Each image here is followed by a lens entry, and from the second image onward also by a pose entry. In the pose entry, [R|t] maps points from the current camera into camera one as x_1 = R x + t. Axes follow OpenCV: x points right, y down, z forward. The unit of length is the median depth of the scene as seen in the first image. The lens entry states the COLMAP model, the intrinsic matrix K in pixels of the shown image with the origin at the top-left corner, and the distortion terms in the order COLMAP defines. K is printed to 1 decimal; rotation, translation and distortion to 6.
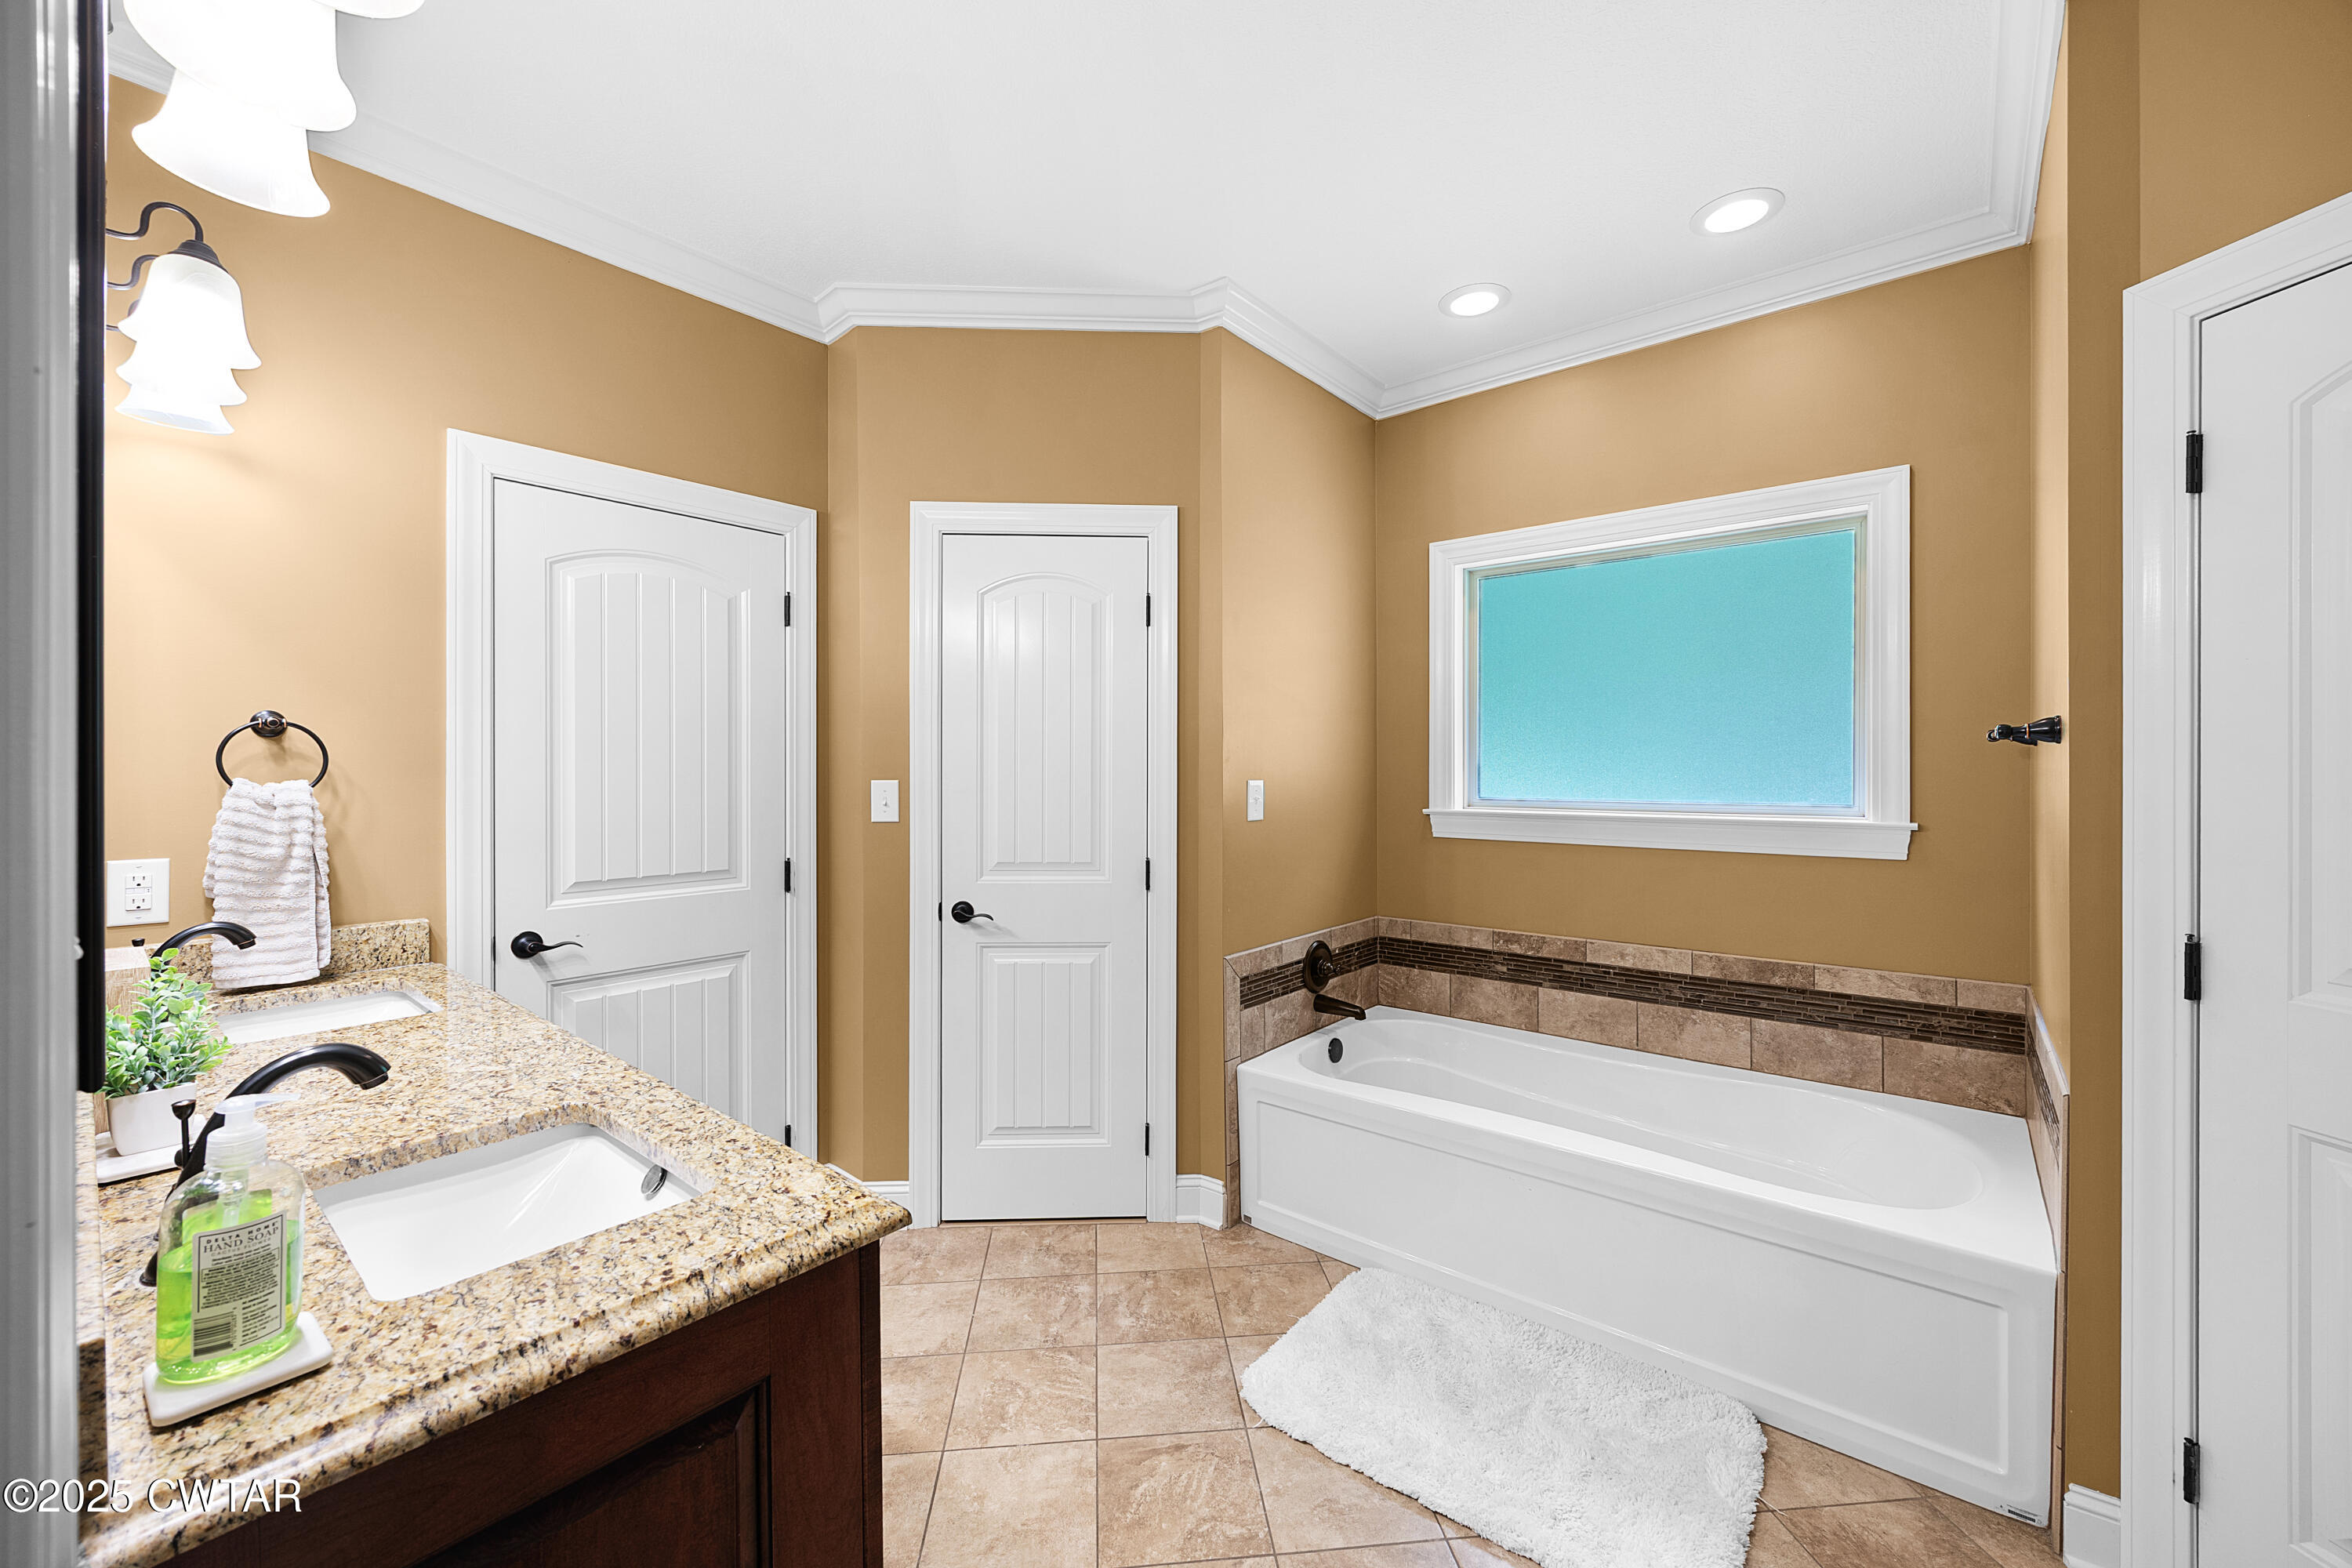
lens RADIAL K [[922.1, 0, 1193.8], [0, 922.1, 768.4], [0, 0, 1]] dist [-0.003494, 0.000055]
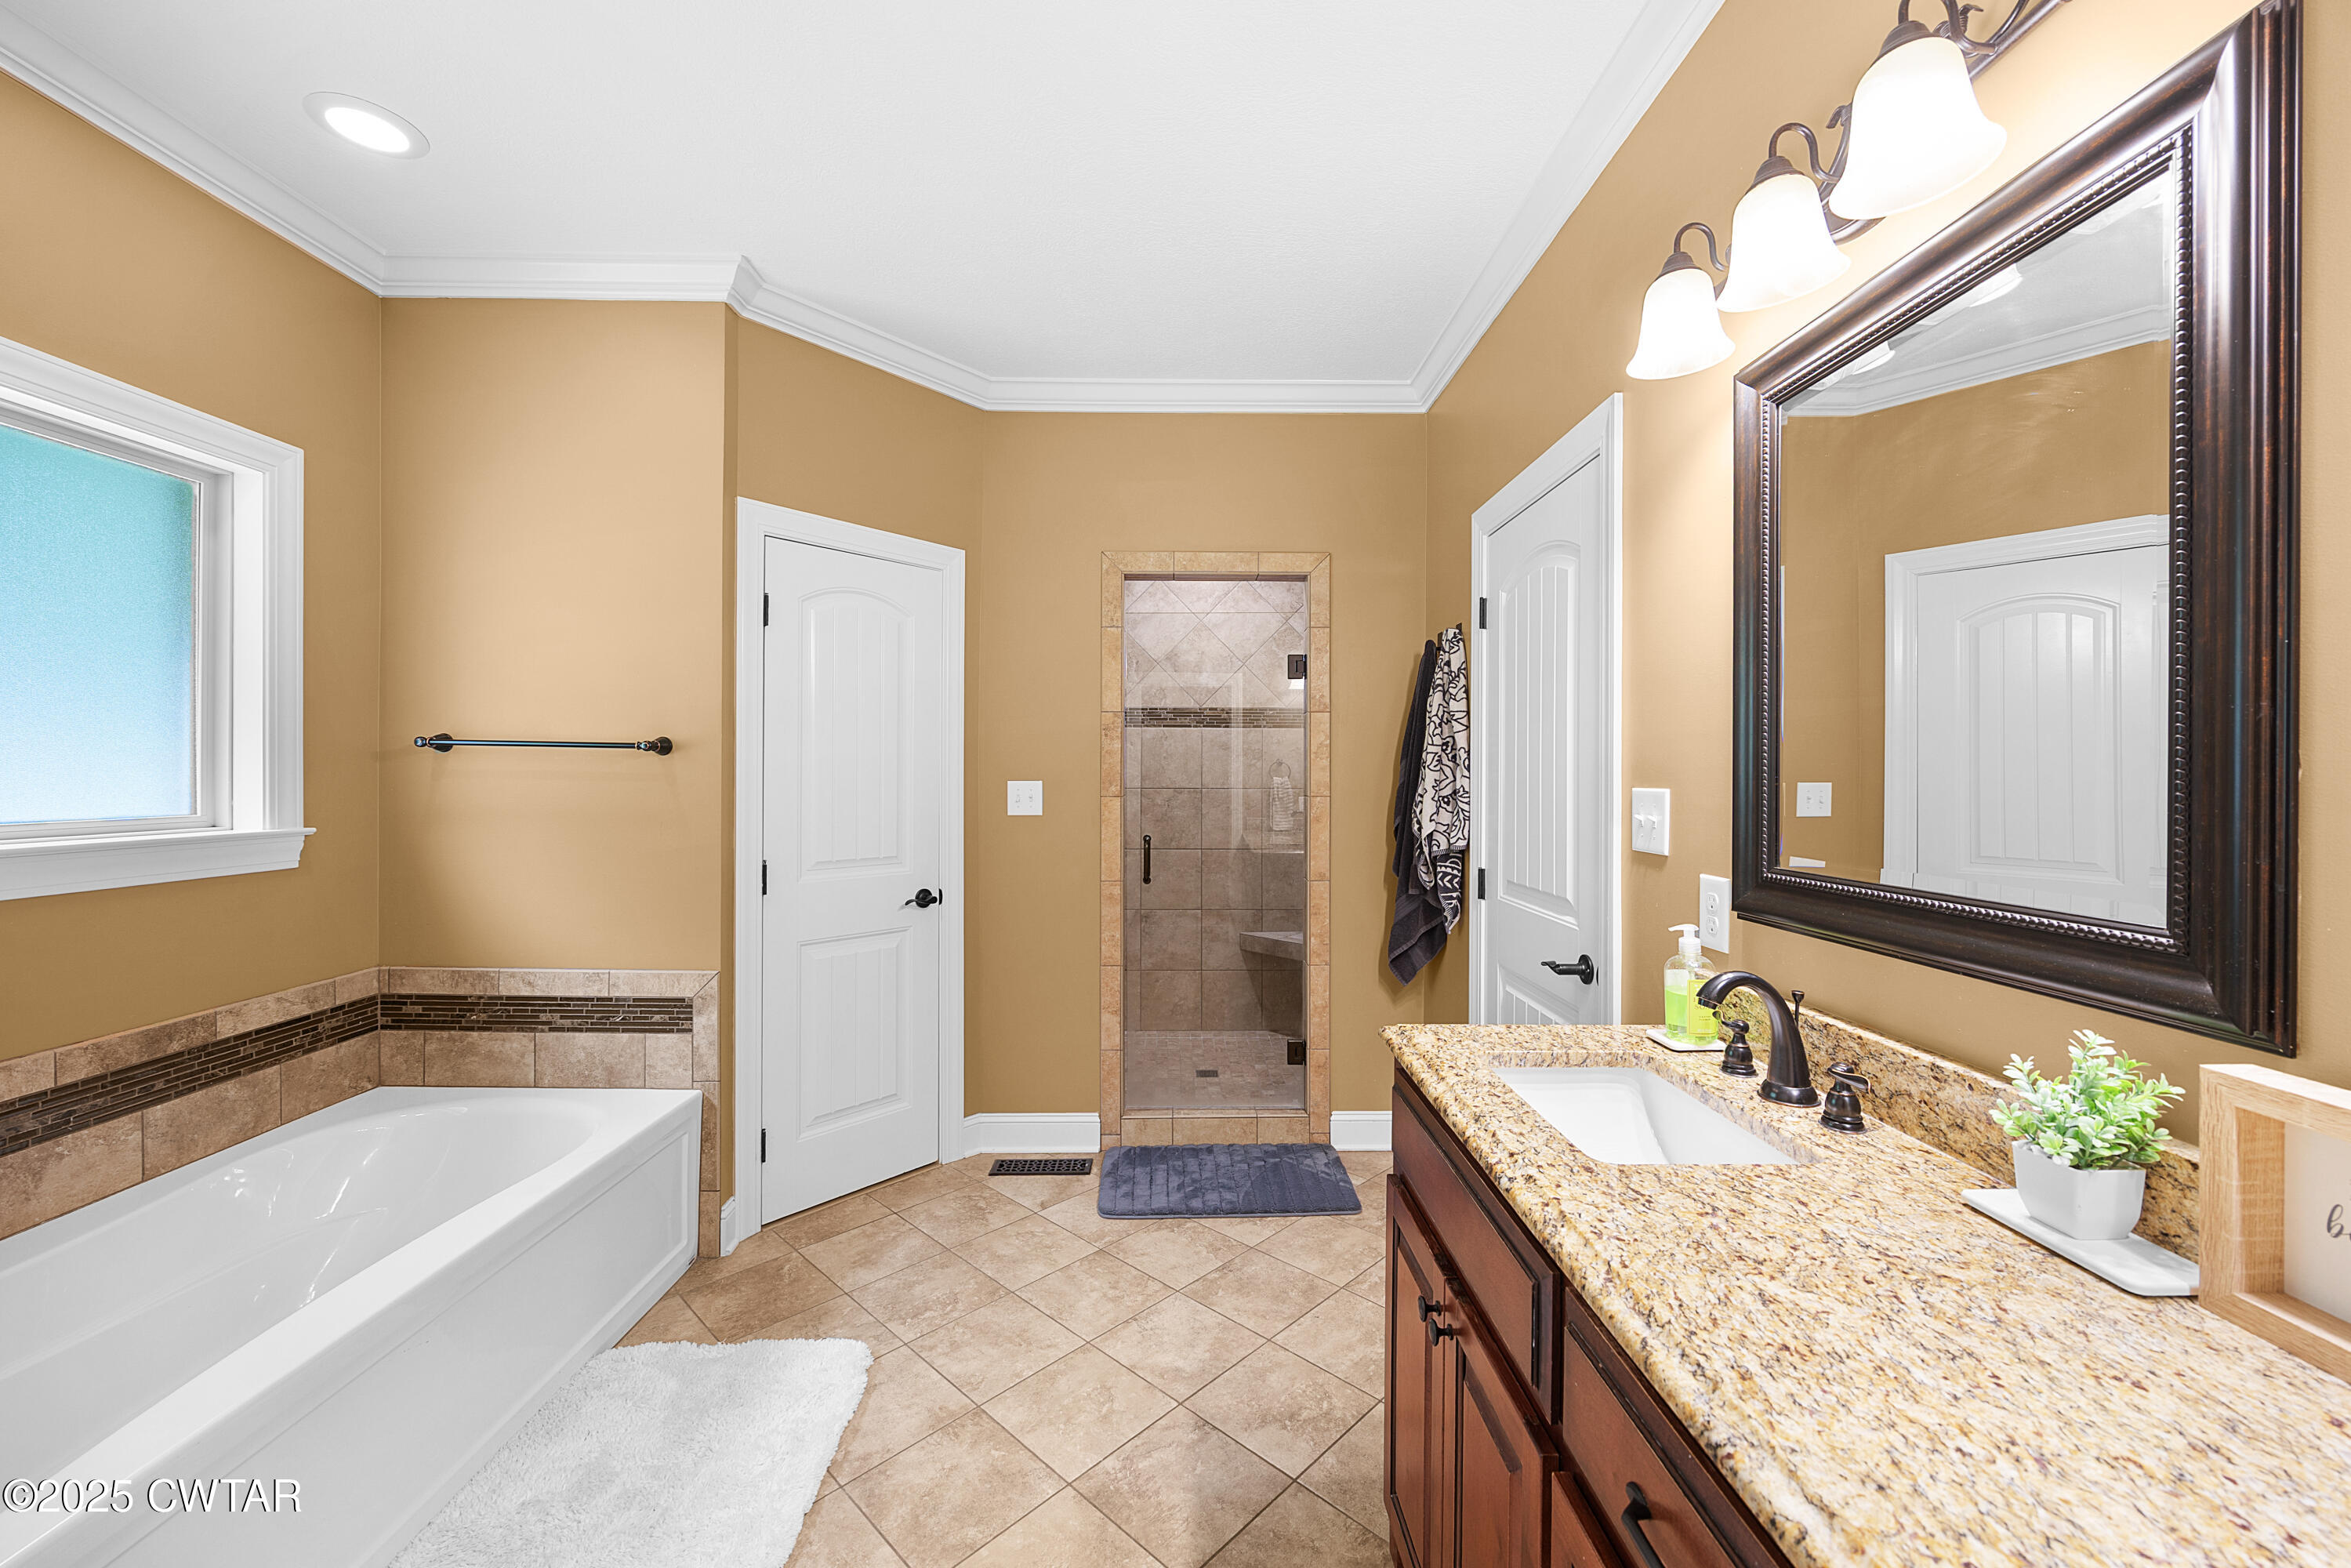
lens RADIAL K [[921.8, 0, 1184.6], [0, 921.8, 781.3], [0, 0, 1]] dist [-0.003494, 0.000055]
pose [[-0.647353, -0.008405, 0.762144, -0.515847], [-0.002464, 0.999957, 0.008935, 0.000785], [-0.762187, 0.003906, -0.647346, 0.892160]]
